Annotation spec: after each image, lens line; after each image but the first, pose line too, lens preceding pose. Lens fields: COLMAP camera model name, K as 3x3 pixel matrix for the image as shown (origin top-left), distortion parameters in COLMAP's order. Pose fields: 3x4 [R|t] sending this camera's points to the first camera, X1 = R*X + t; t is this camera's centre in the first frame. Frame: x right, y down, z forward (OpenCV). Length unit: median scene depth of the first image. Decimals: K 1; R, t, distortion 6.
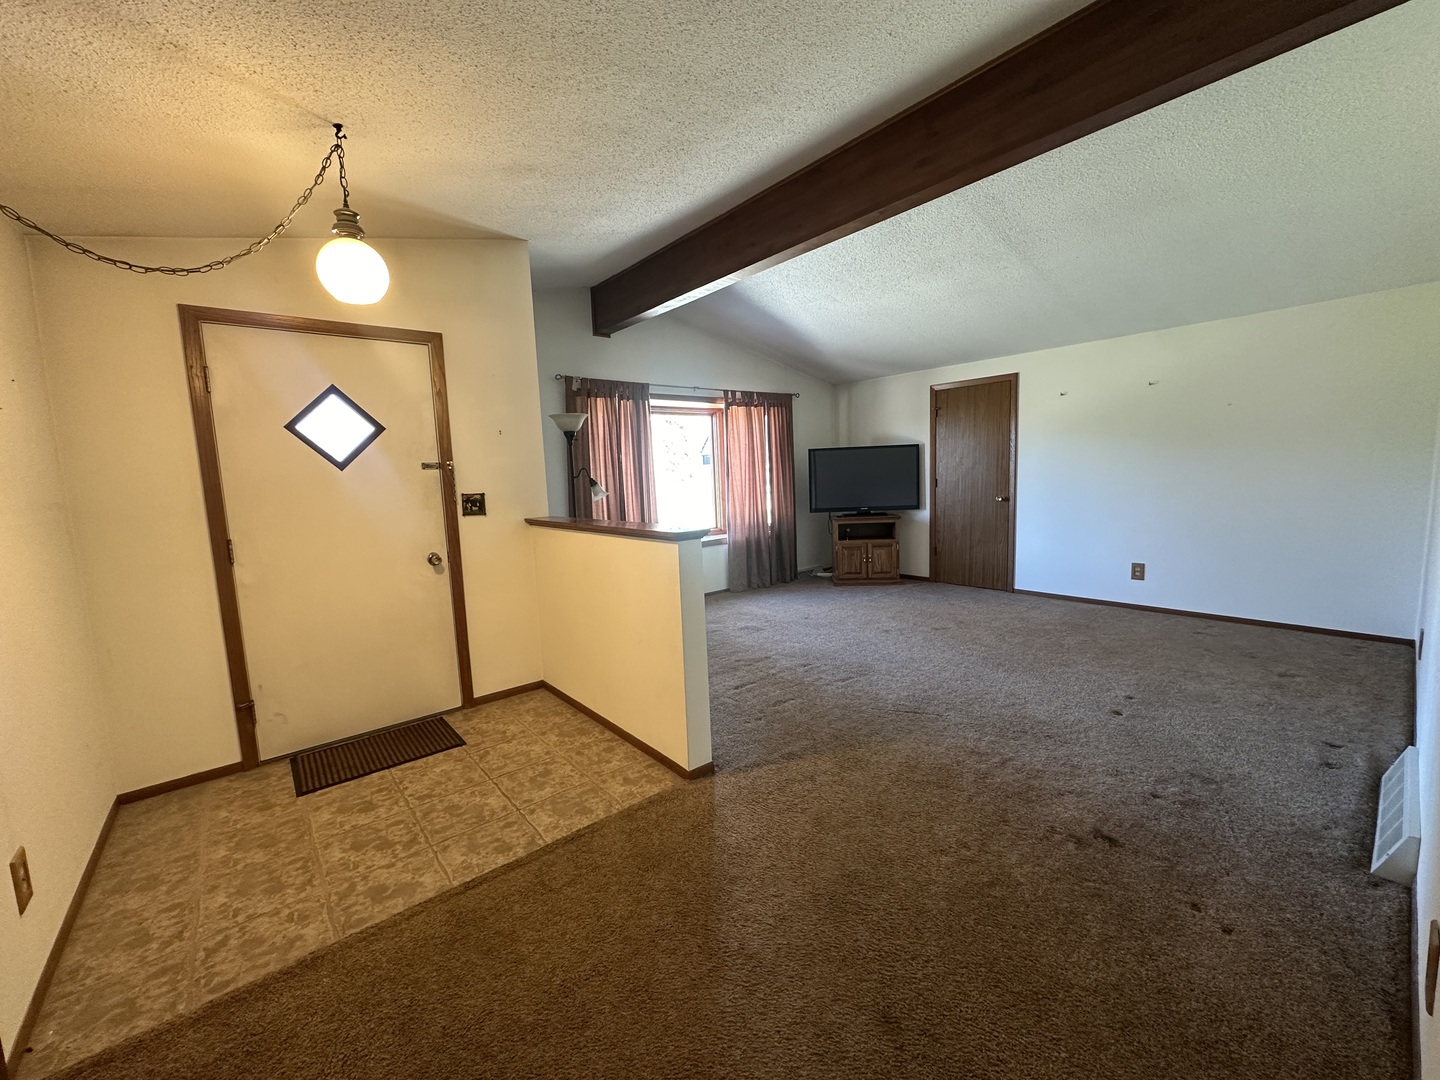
lens RADIAL K [[578.0, 0, 721.6], [0, 578.0, 540.9], [0, 0, 1]] dist [-0.003067, 0.000042]
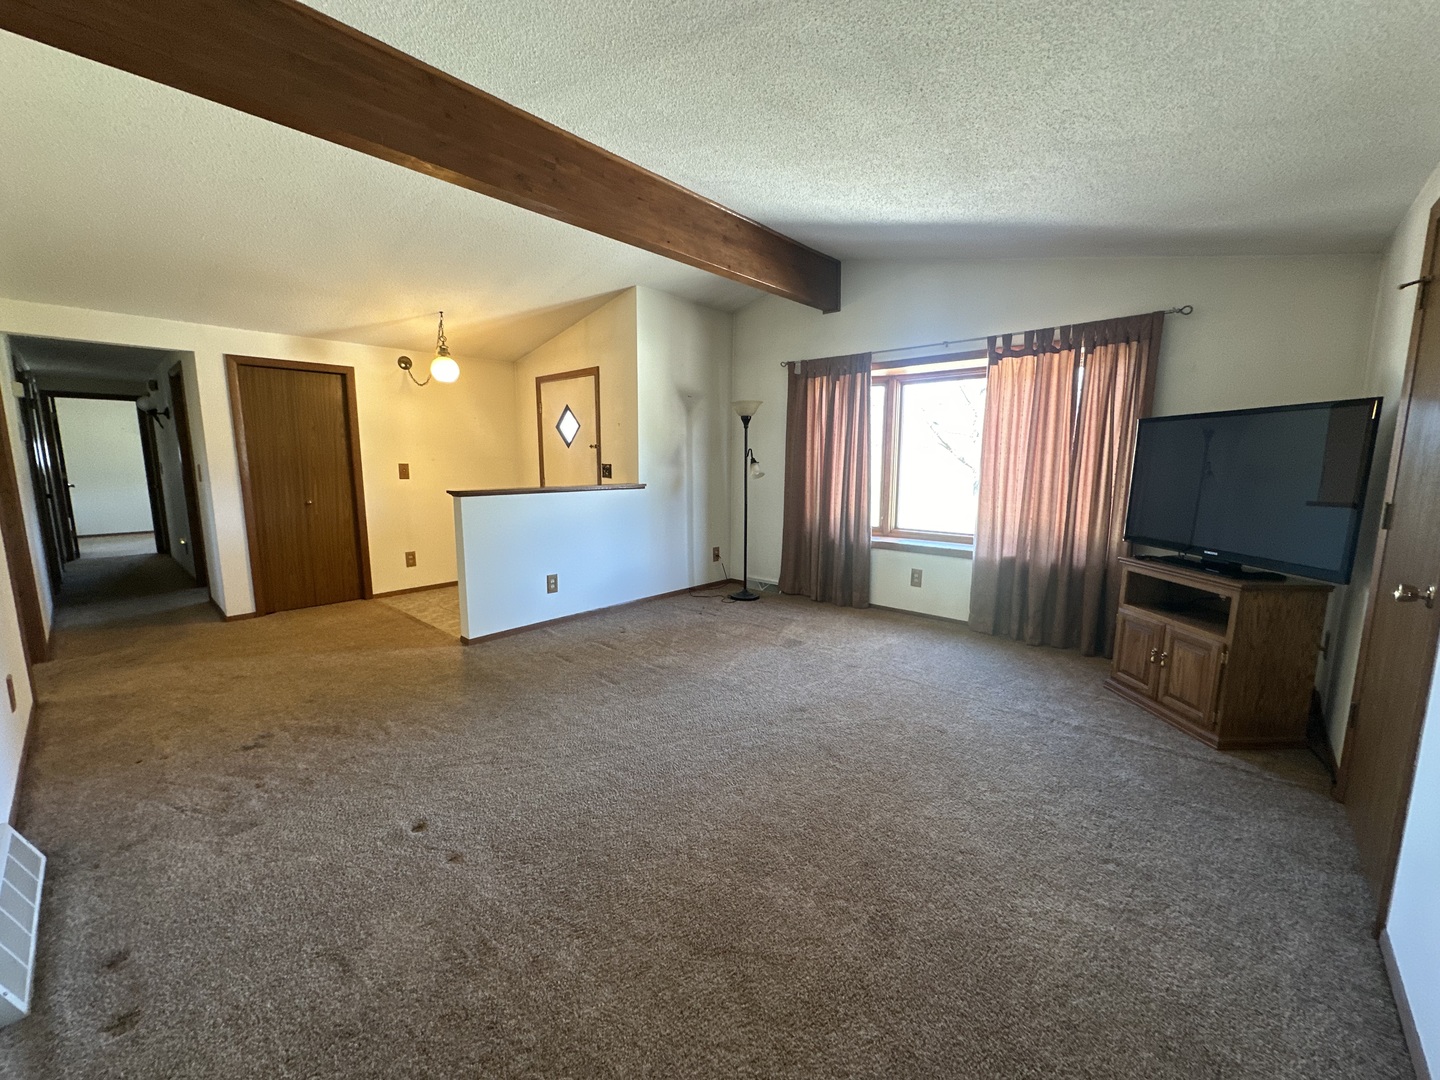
lens RADIAL K [[578.0, 0, 720.5], [0, 578.0, 539.8], [0, 0, 1]] dist [-0.003067, 0.000042]
pose [[0.133689, 0.179044, -0.974716, 0.740906], [-0.123766, 0.978861, 0.162830, -0.107837], [0.983265, 0.098868, 0.153023, 0.666134]]
